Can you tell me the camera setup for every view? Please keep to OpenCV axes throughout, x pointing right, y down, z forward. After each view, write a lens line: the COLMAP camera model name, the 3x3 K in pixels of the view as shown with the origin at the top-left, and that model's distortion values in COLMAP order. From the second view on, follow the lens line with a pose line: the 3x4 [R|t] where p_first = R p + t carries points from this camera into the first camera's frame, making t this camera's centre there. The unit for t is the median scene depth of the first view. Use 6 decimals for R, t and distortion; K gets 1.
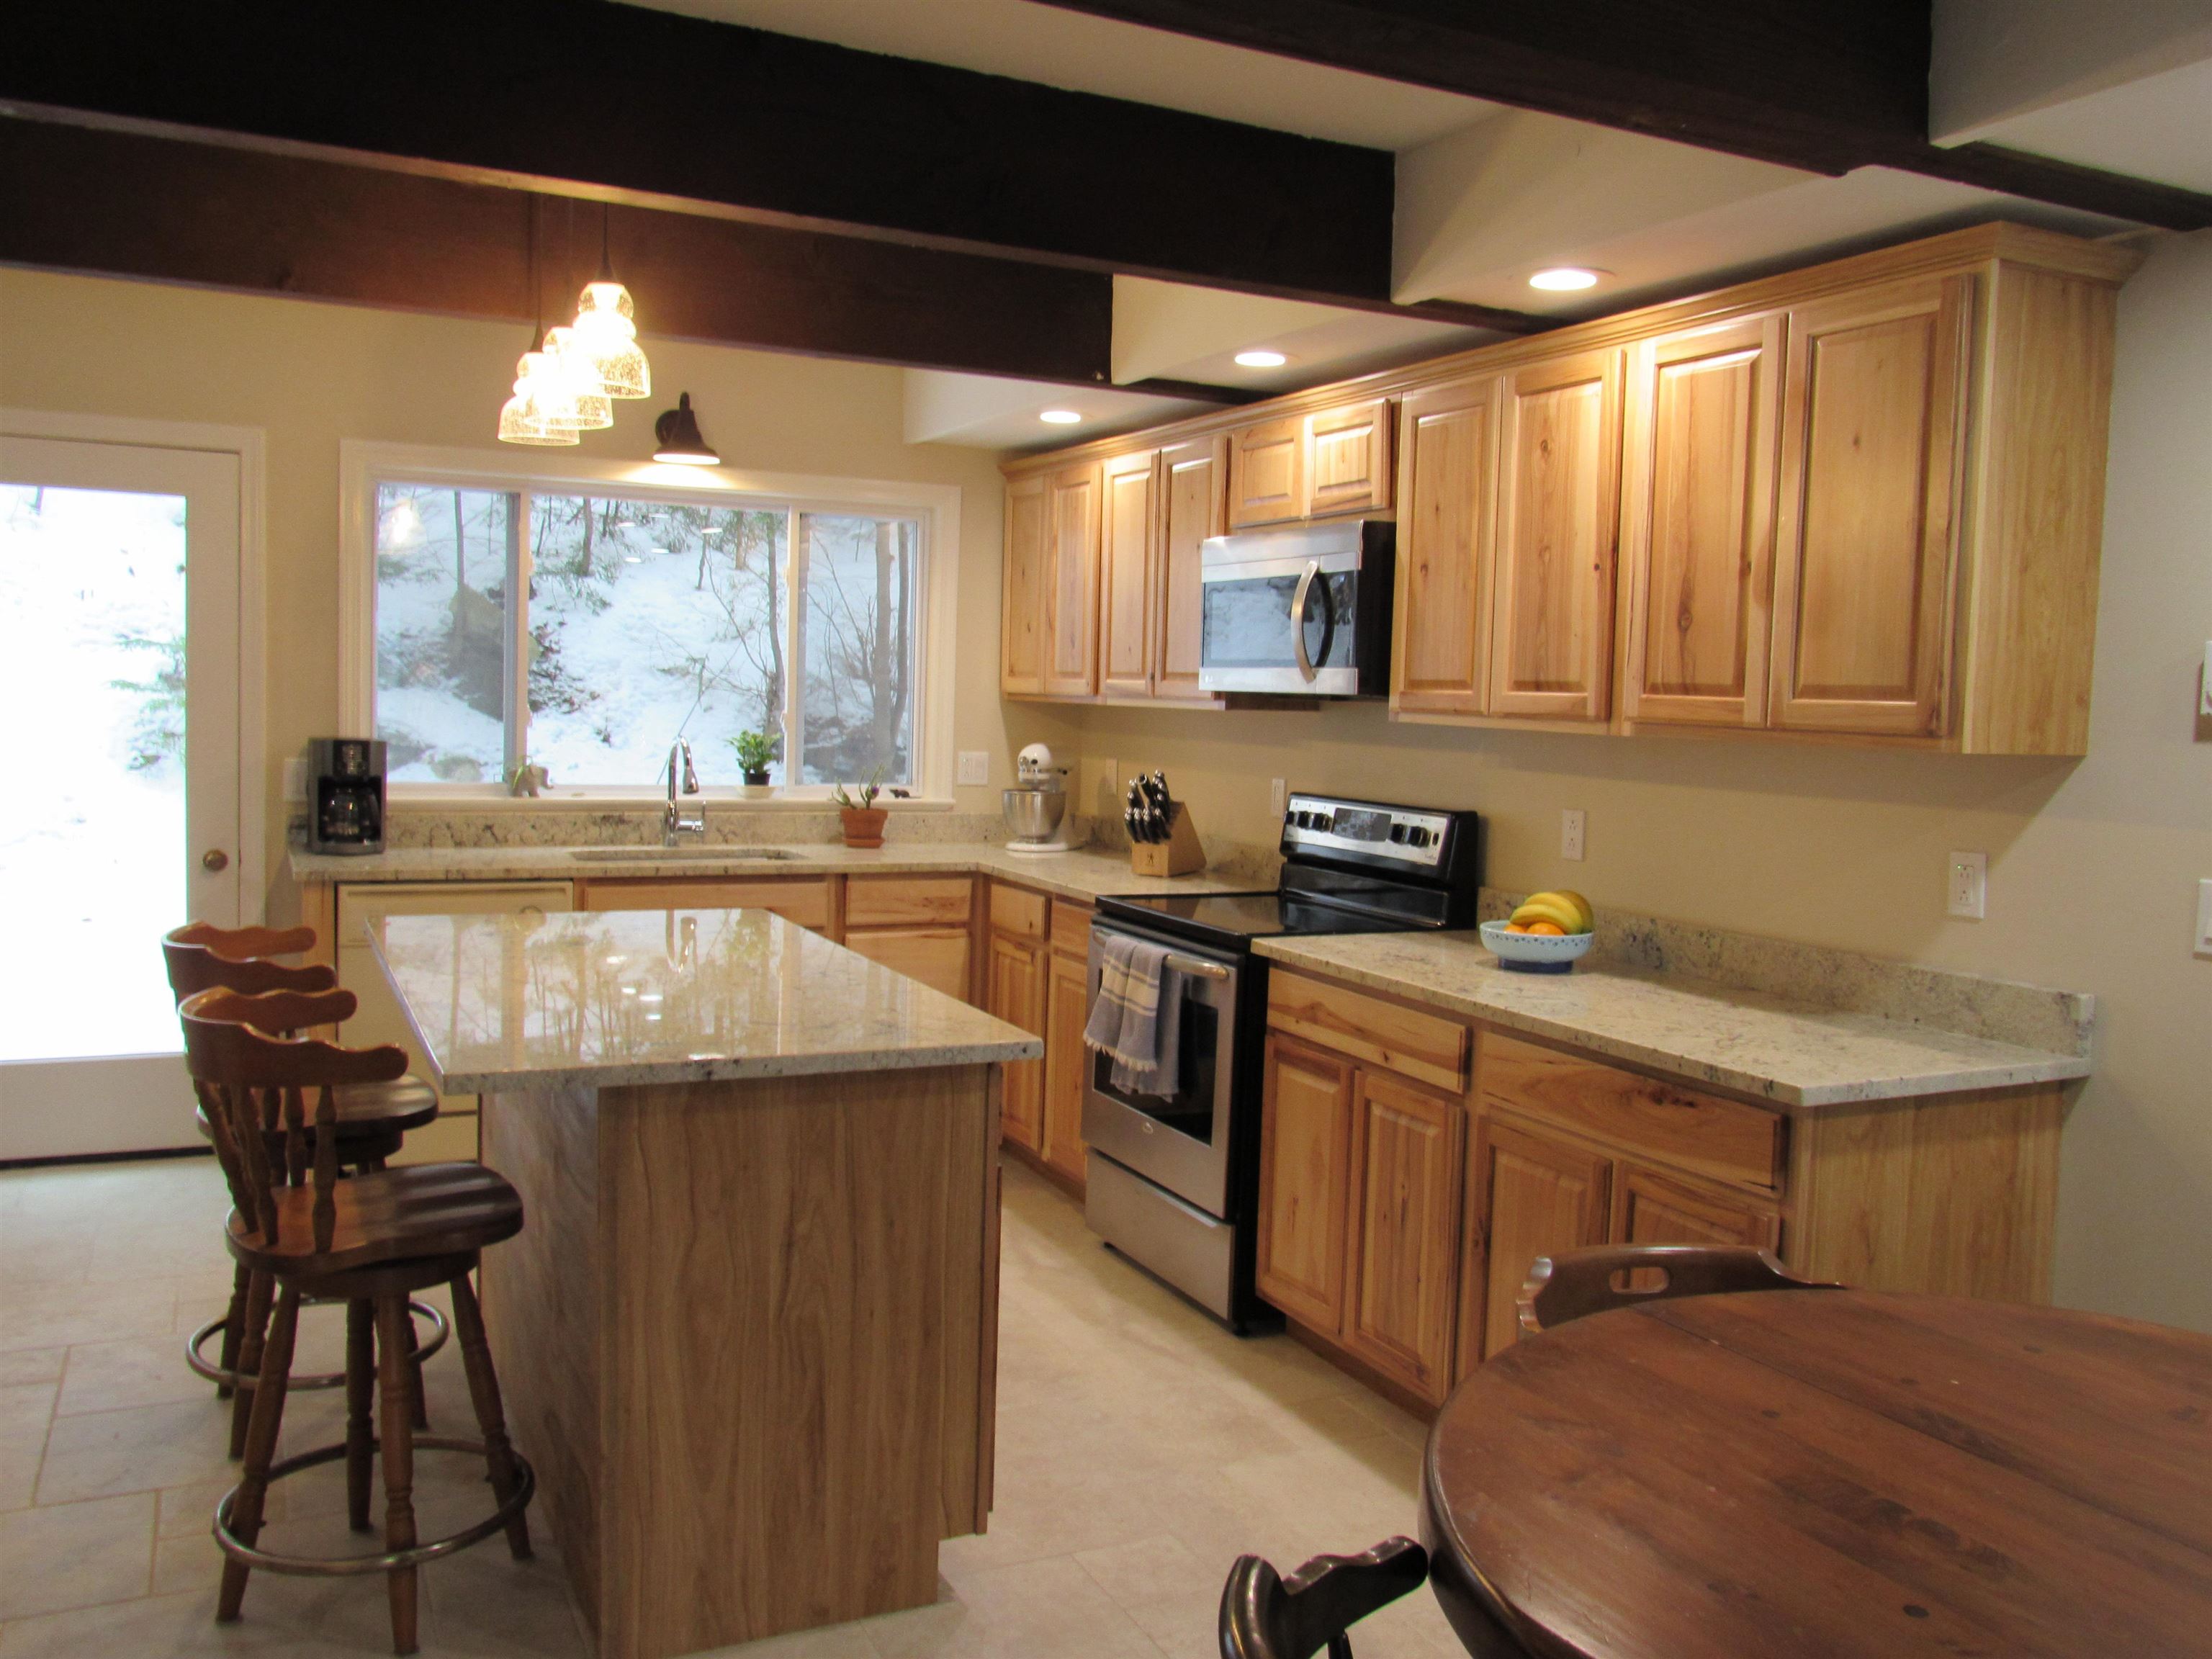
lens RADIAL K [[1780.2, 0, 1102.1], [0, 1780.2, 816.4], [0, 0, 1]] dist [-0.034162, 0.010520]
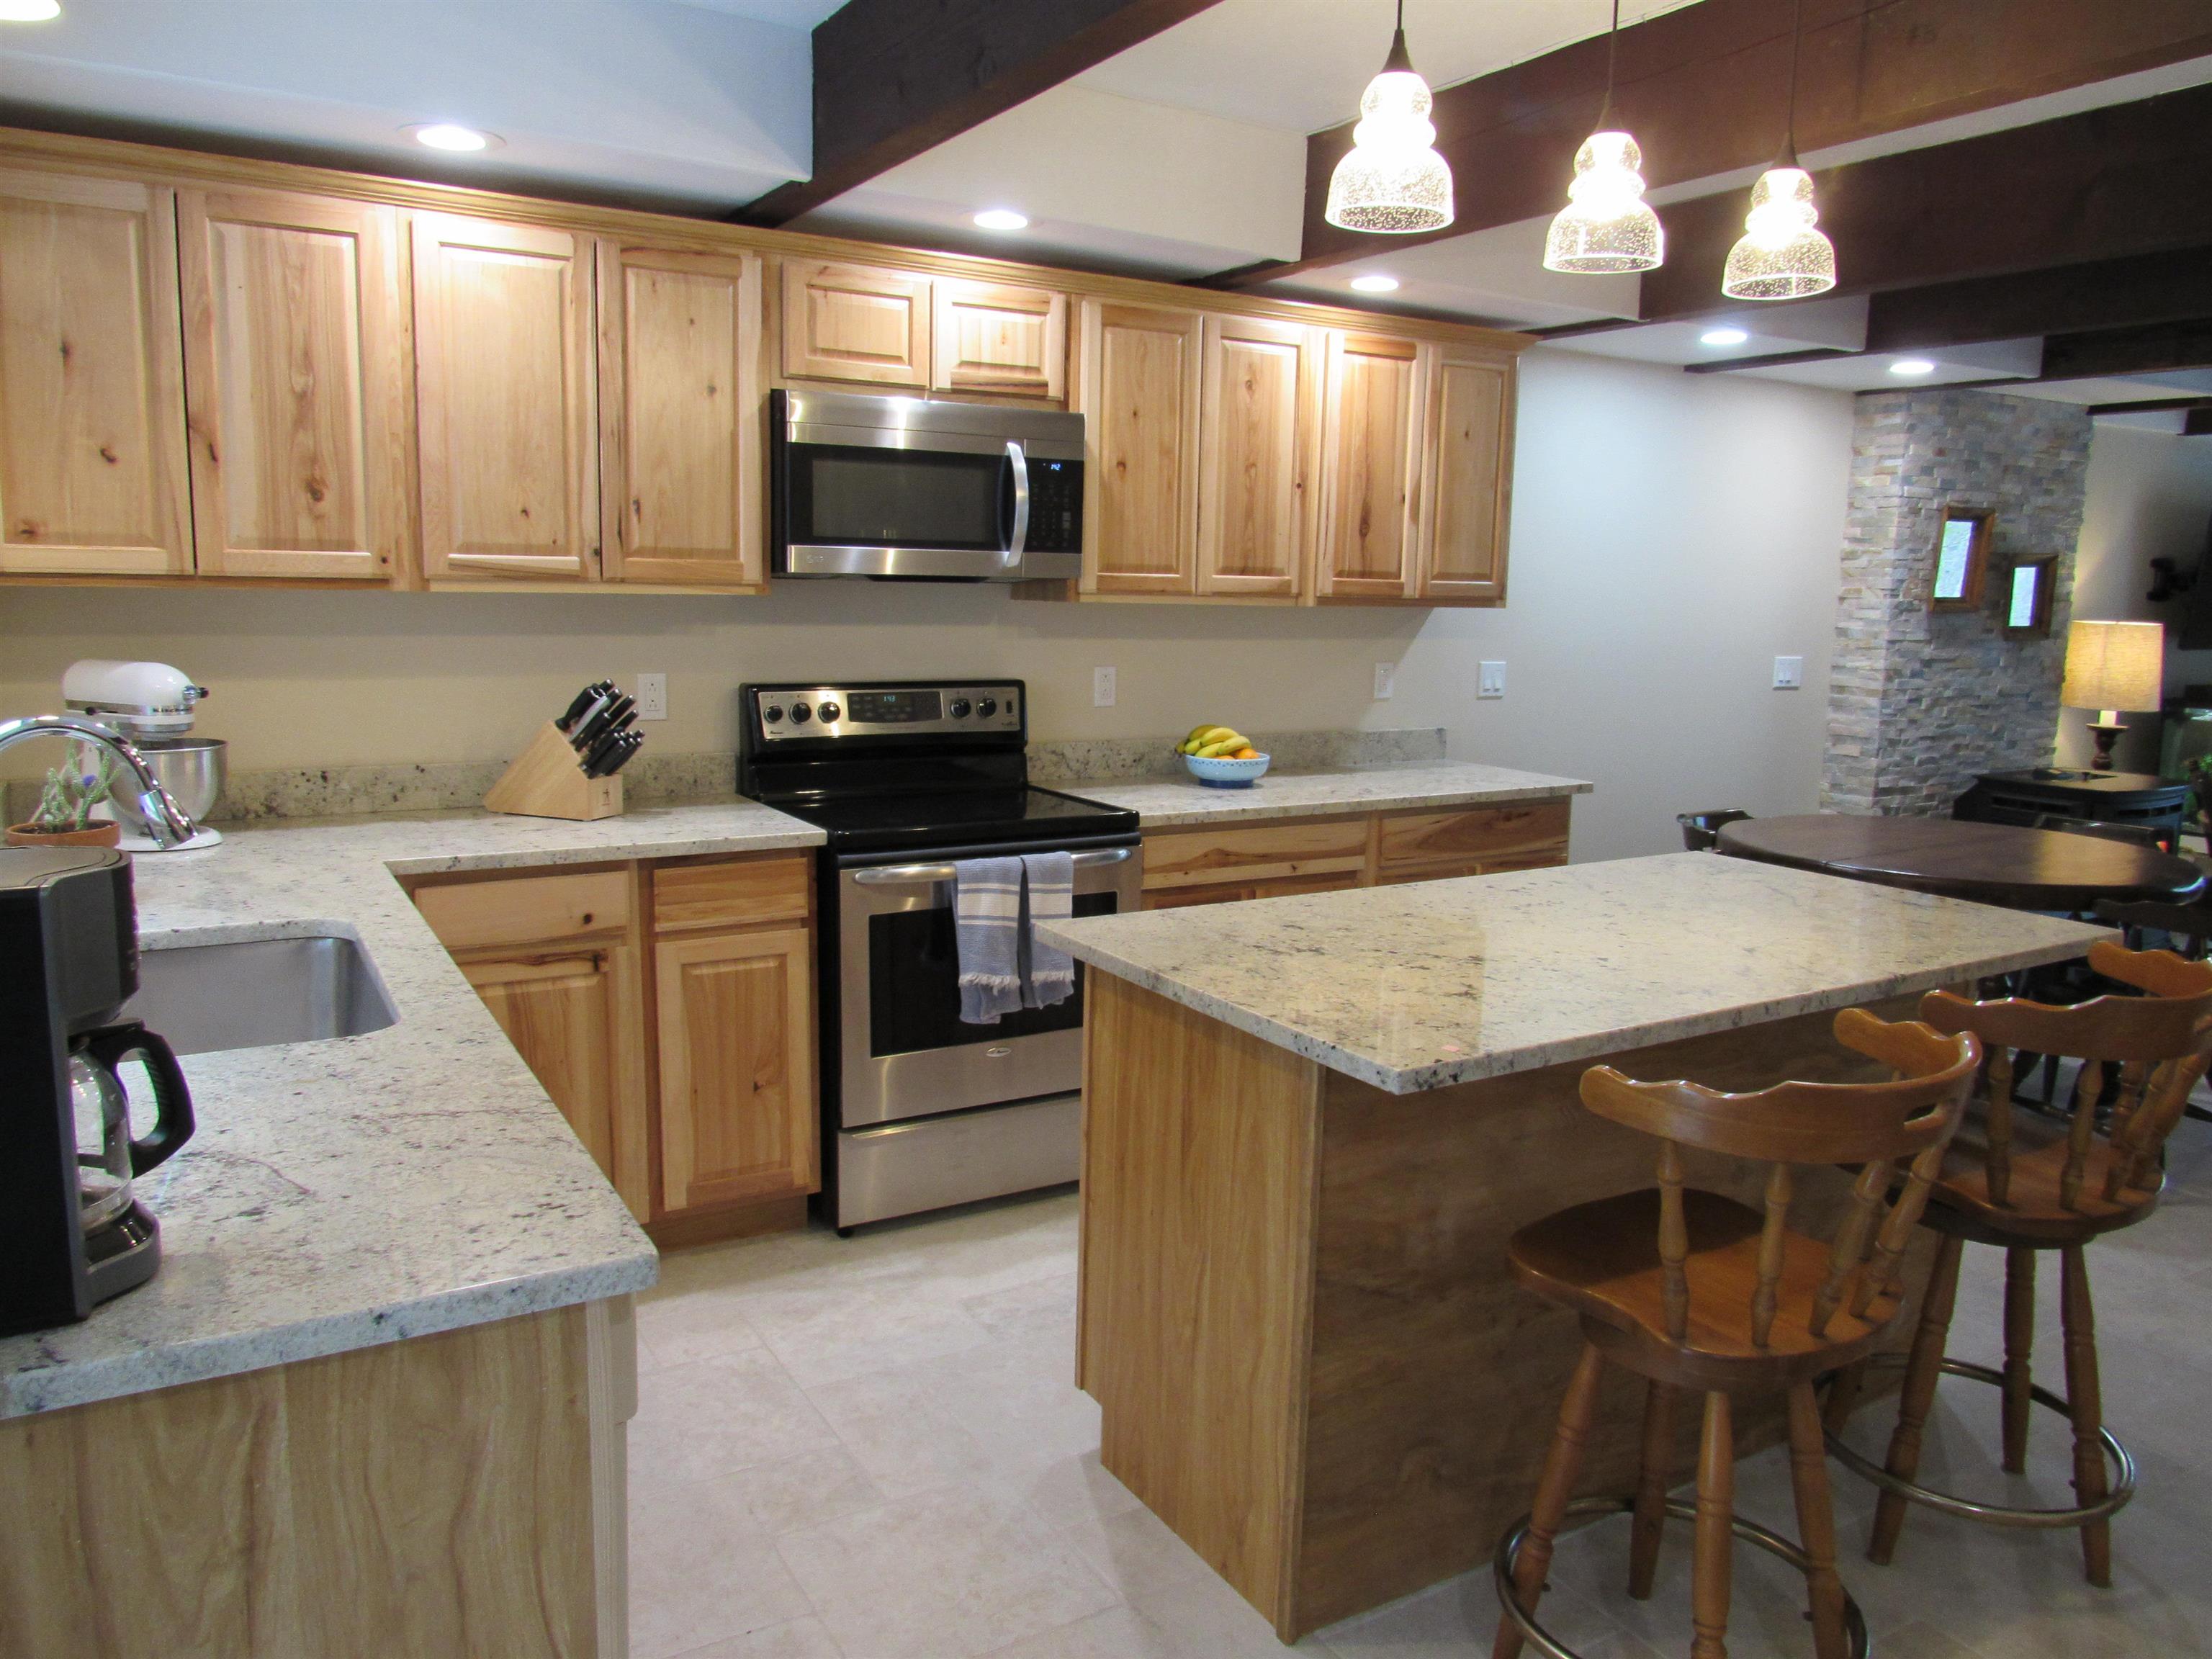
lens RADIAL K [[1586.5, 0, 1106.0], [0, 1586.5, 829.5], [0, 0, 1]] dist [-0.031494, 0.010007]
pose [[-0.087626, -0.190472, 0.977774, -0.802553], [0.045262, 0.979775, 0.194918, -0.102983], [-0.995125, 0.061335, -0.077232, 1.039120]]
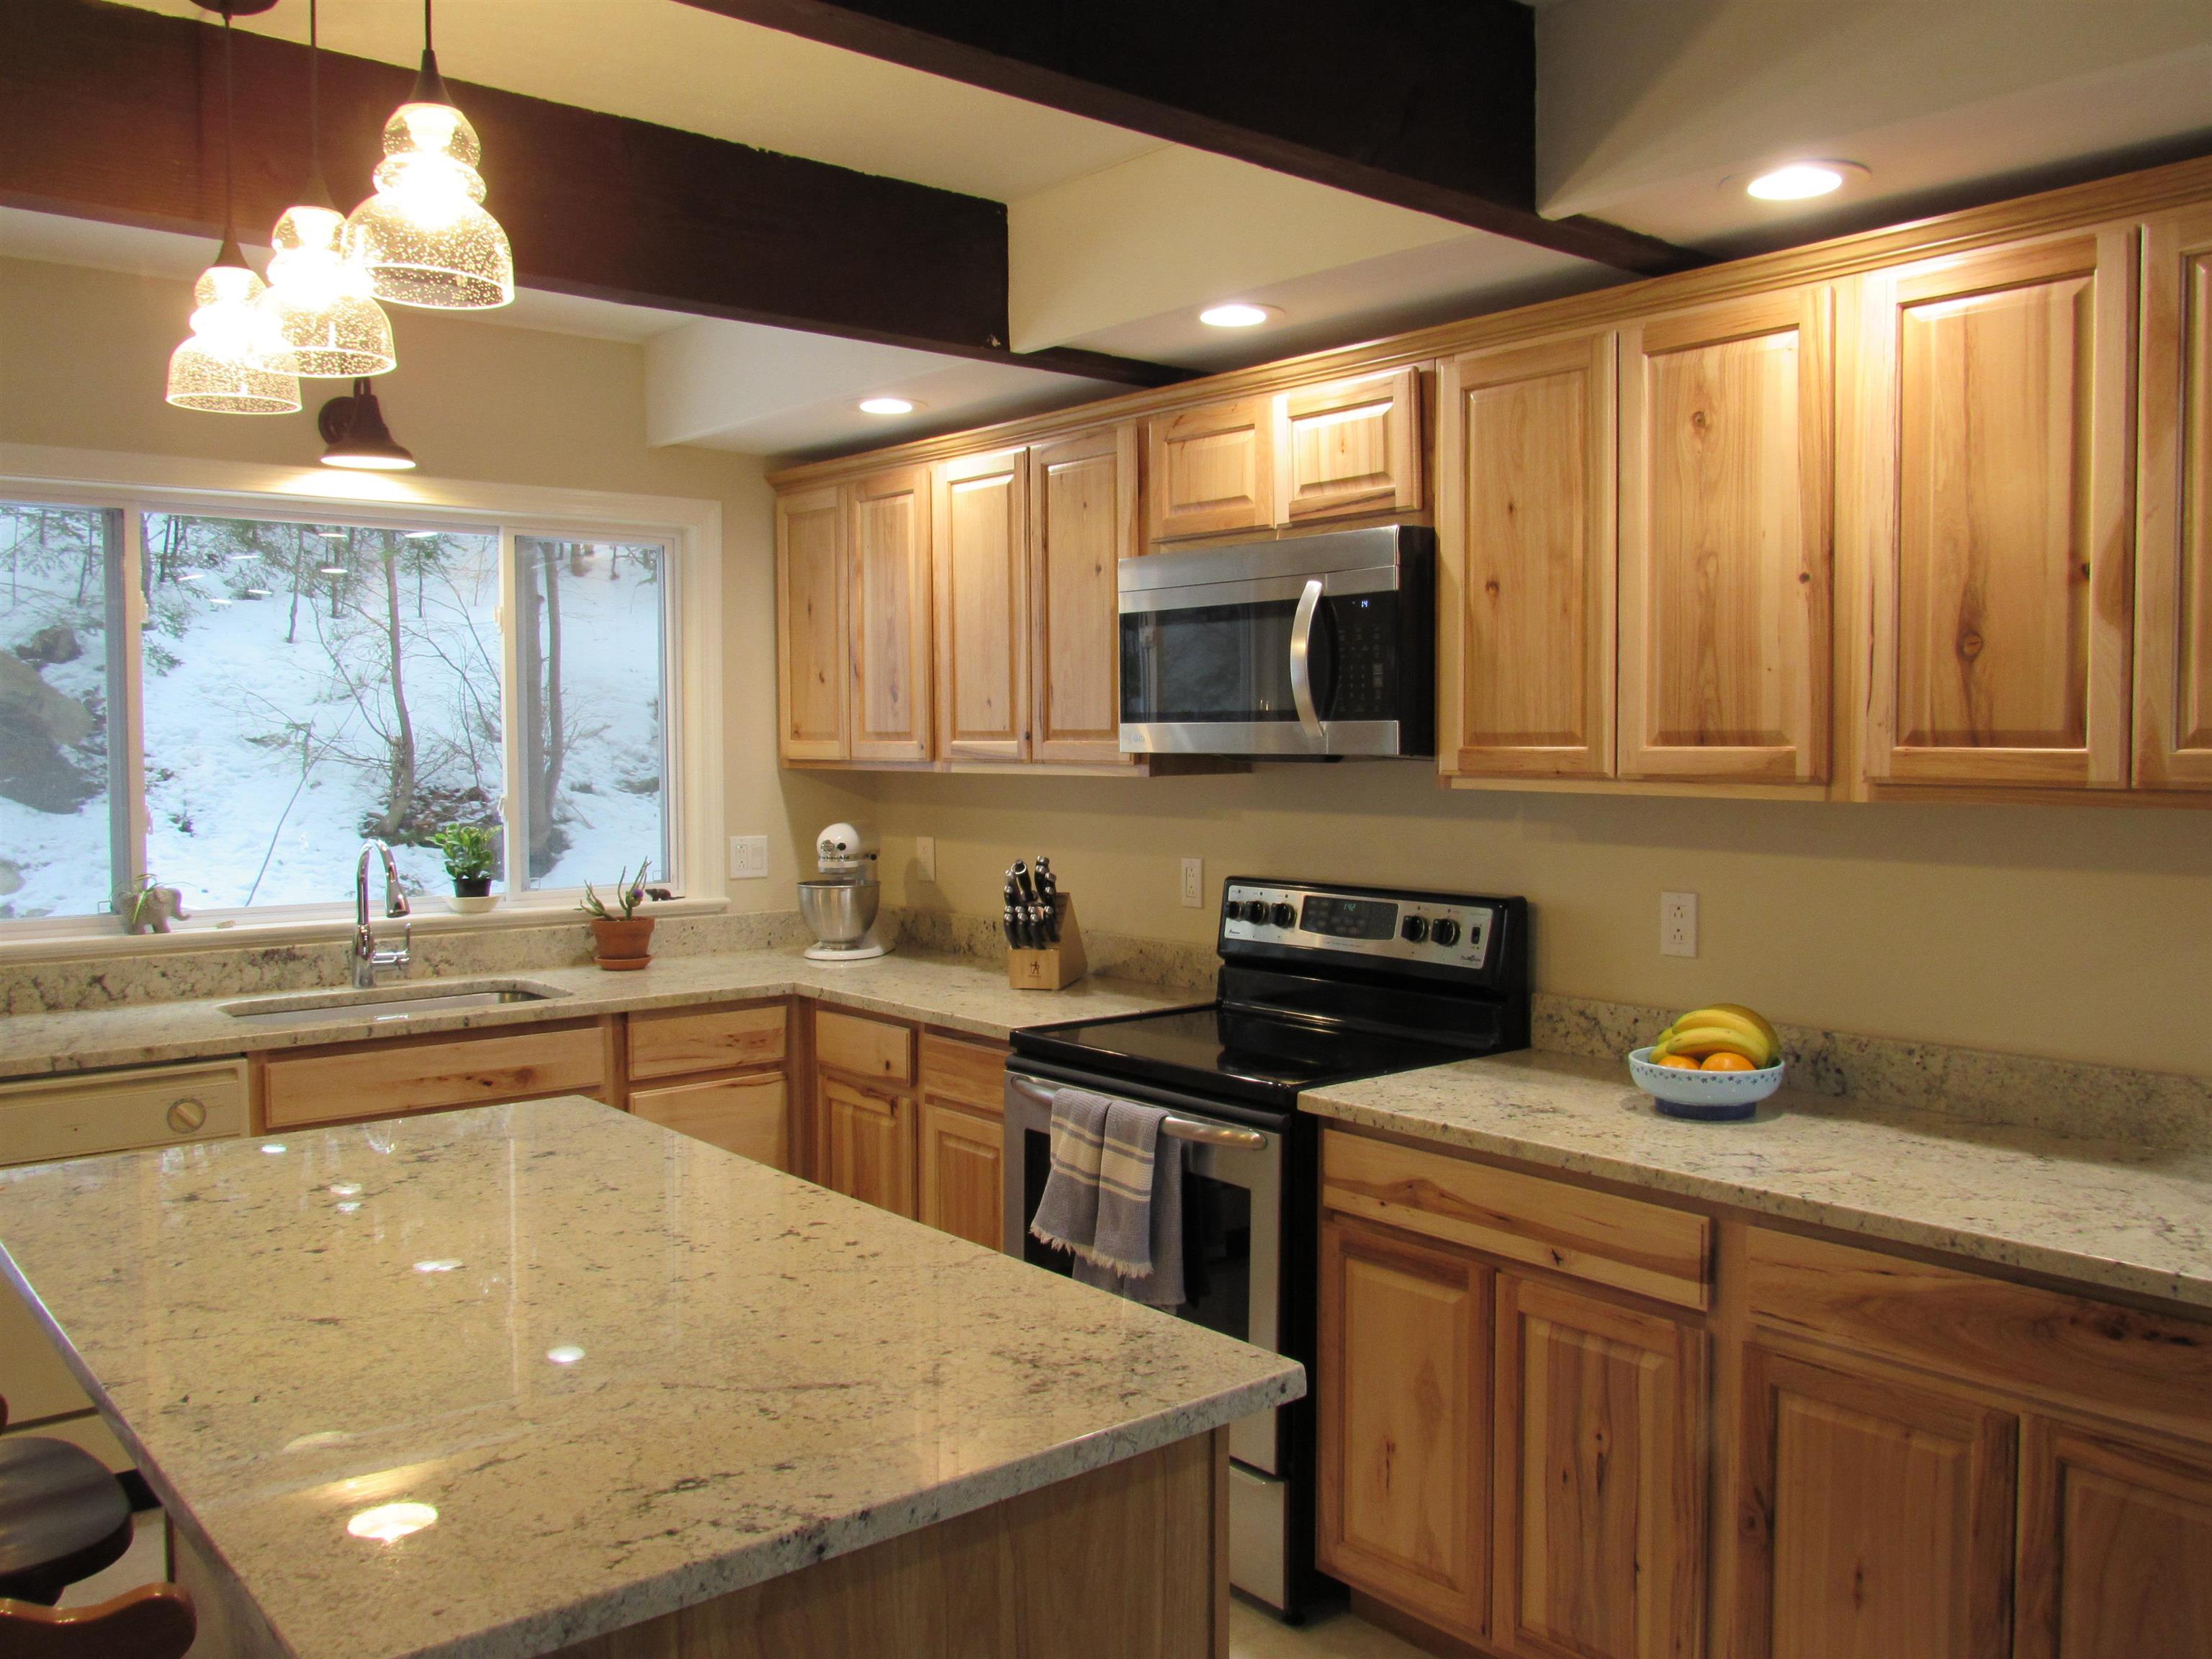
lens RADIAL K [[1780.2, 0, 1102.1], [0, 1780.2, 816.4], [0, 0, 1]] dist [-0.034162, 0.010520]
pose [[0.970655, -0.045348, 0.236164, -0.155271], [0.050577, 0.998590, -0.016131, -0.035471], [-0.235099, 0.027602, 0.971579, 0.286246]]
